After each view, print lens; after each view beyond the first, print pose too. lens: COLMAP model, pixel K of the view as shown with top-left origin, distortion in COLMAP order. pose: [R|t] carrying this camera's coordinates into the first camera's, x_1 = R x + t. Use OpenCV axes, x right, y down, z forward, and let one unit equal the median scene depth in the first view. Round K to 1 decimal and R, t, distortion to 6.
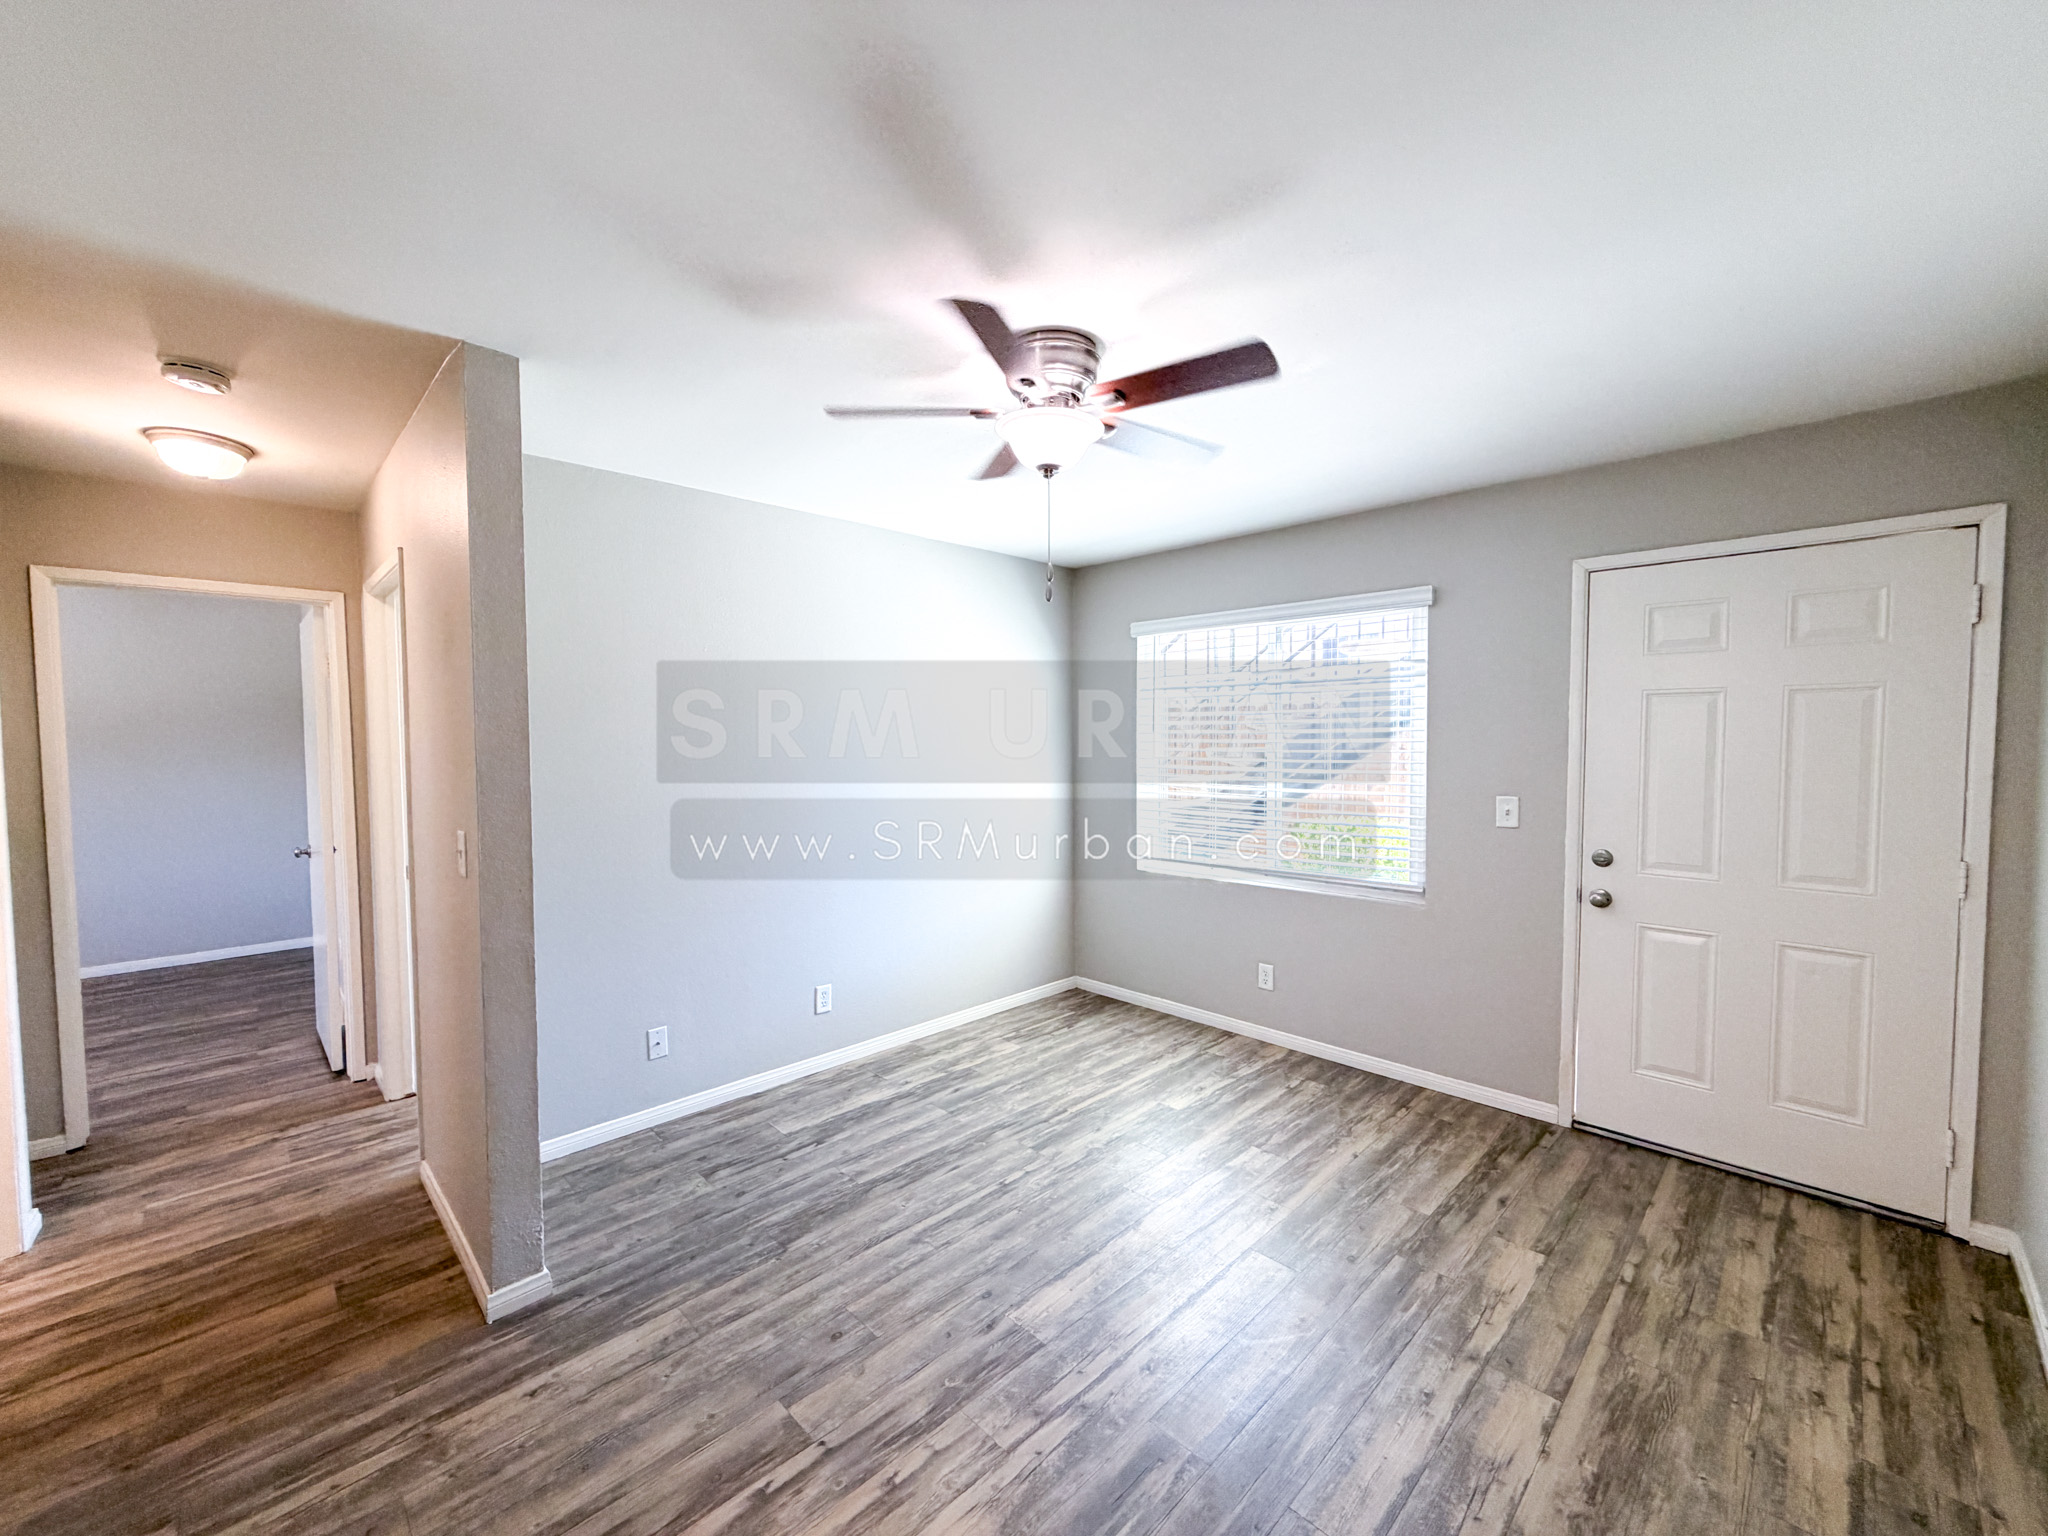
lens RADIAL K [[822.4, 0, 1017.4], [0, 822.4, 780.2], [0, 0, 1]] dist [-0.000449, 0.000358]
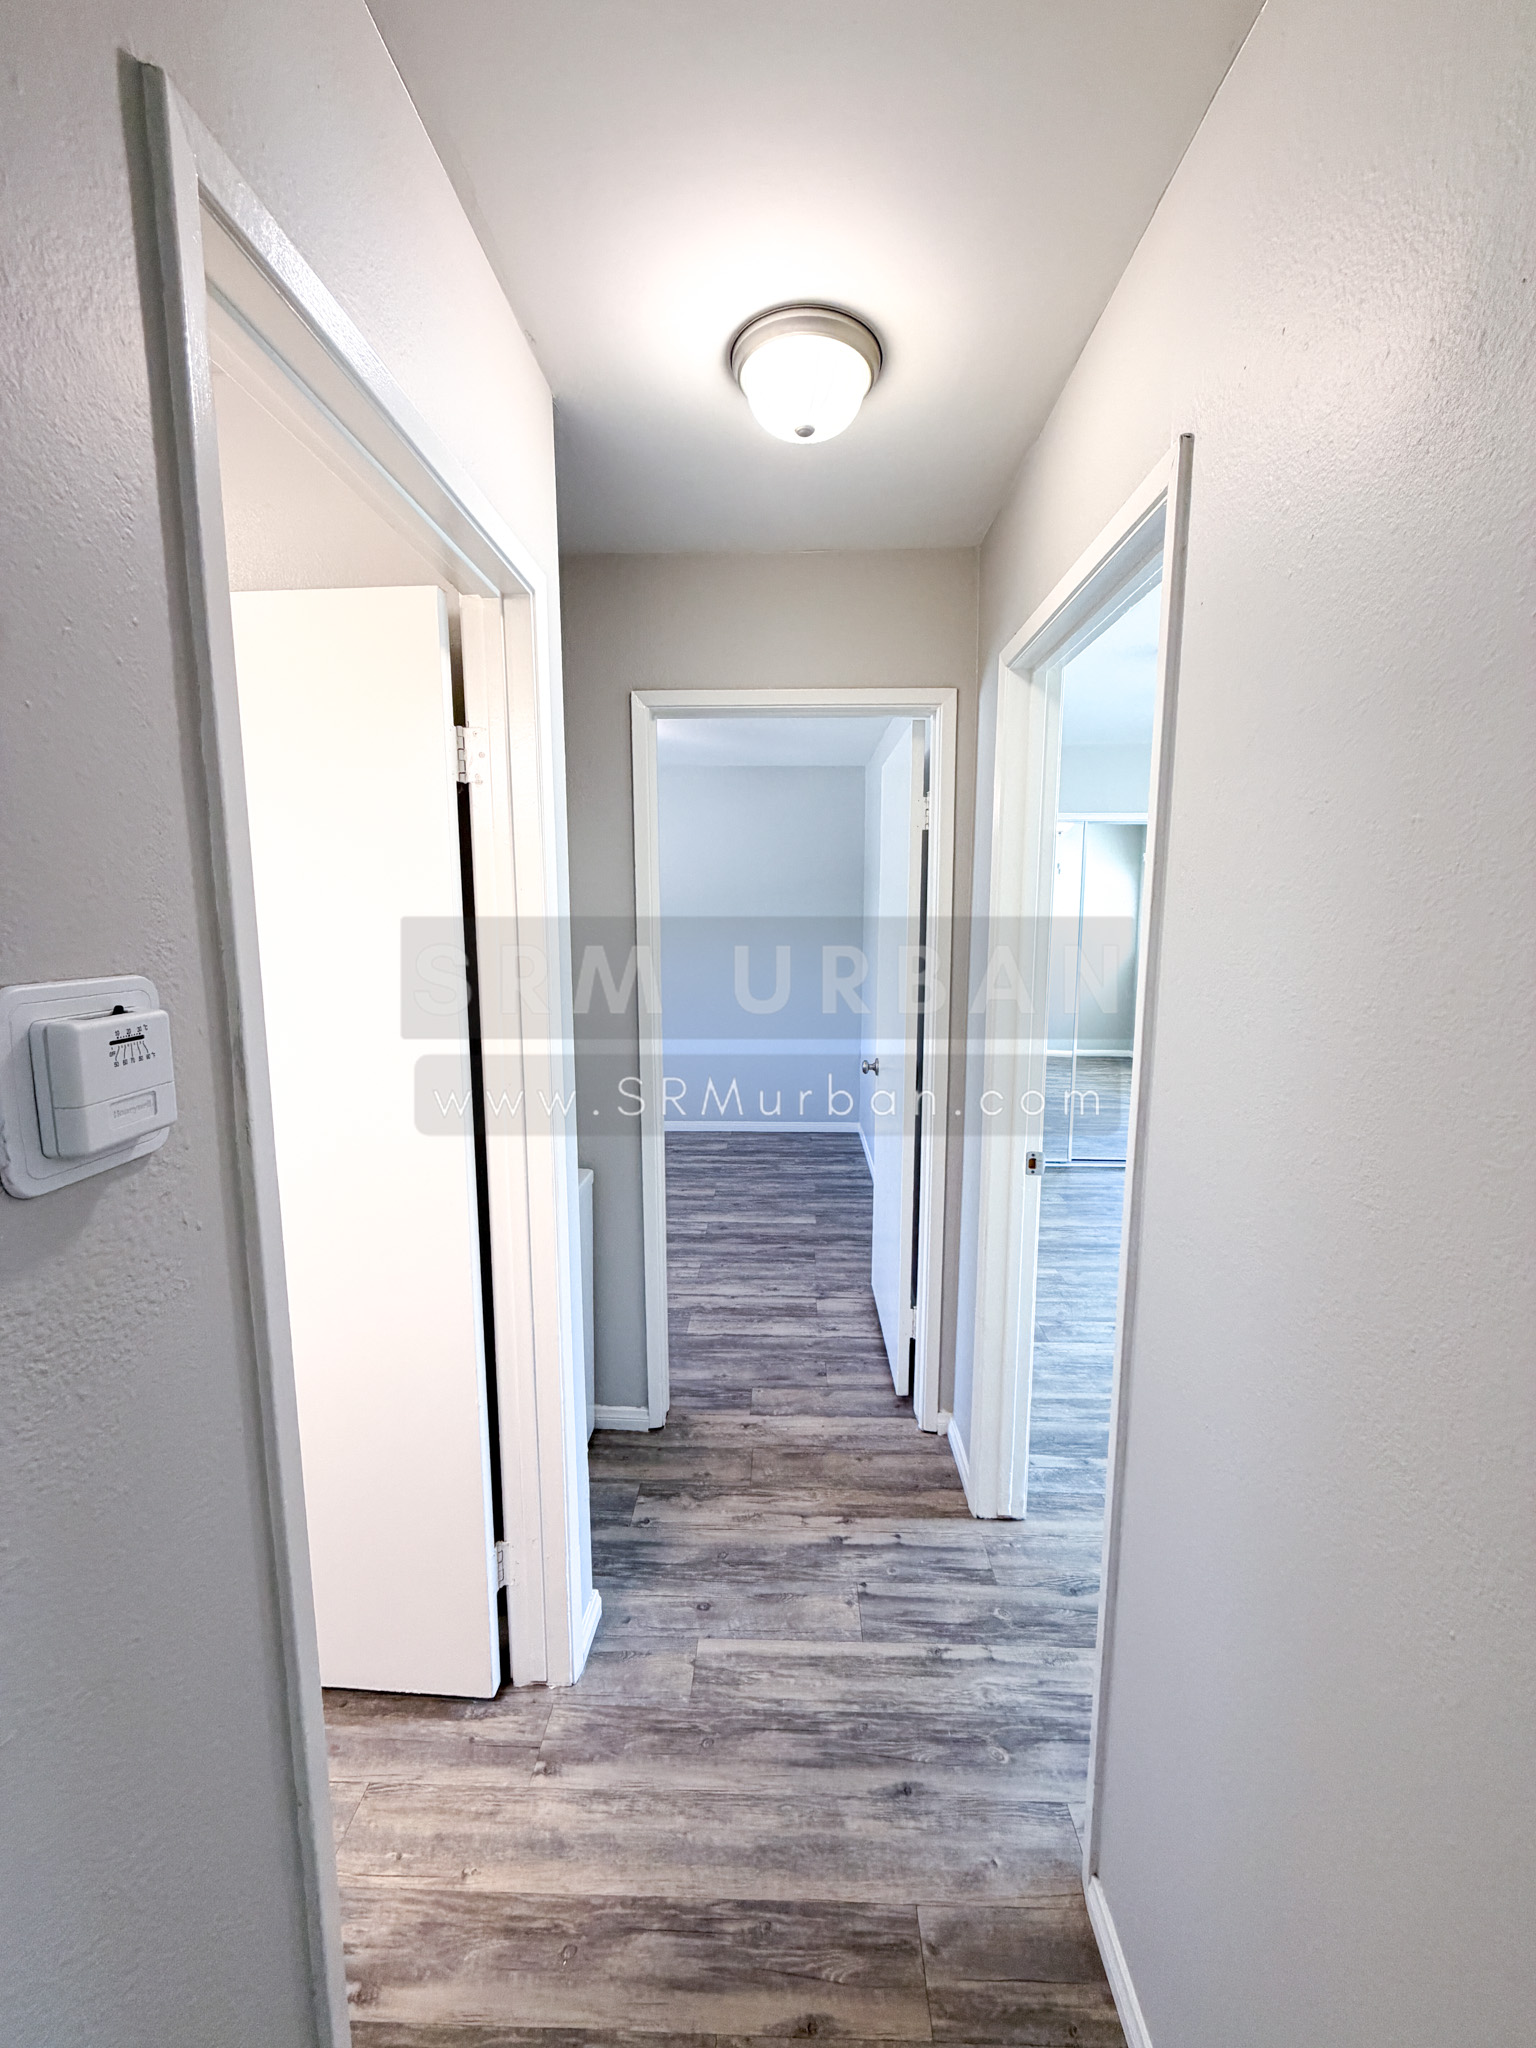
lens RADIAL K [[822.4, 0, 753.0], [0, 822.4, 1020.0], [0, 0, 1]] dist [-0.000449, 0.000358]
pose [[0.685061, 0.101264, -0.721413, -0.568429], [-0.038124, 0.993918, 0.103312, -0.049056], [0.727487, -0.043272, 0.684755, 0.568061]]
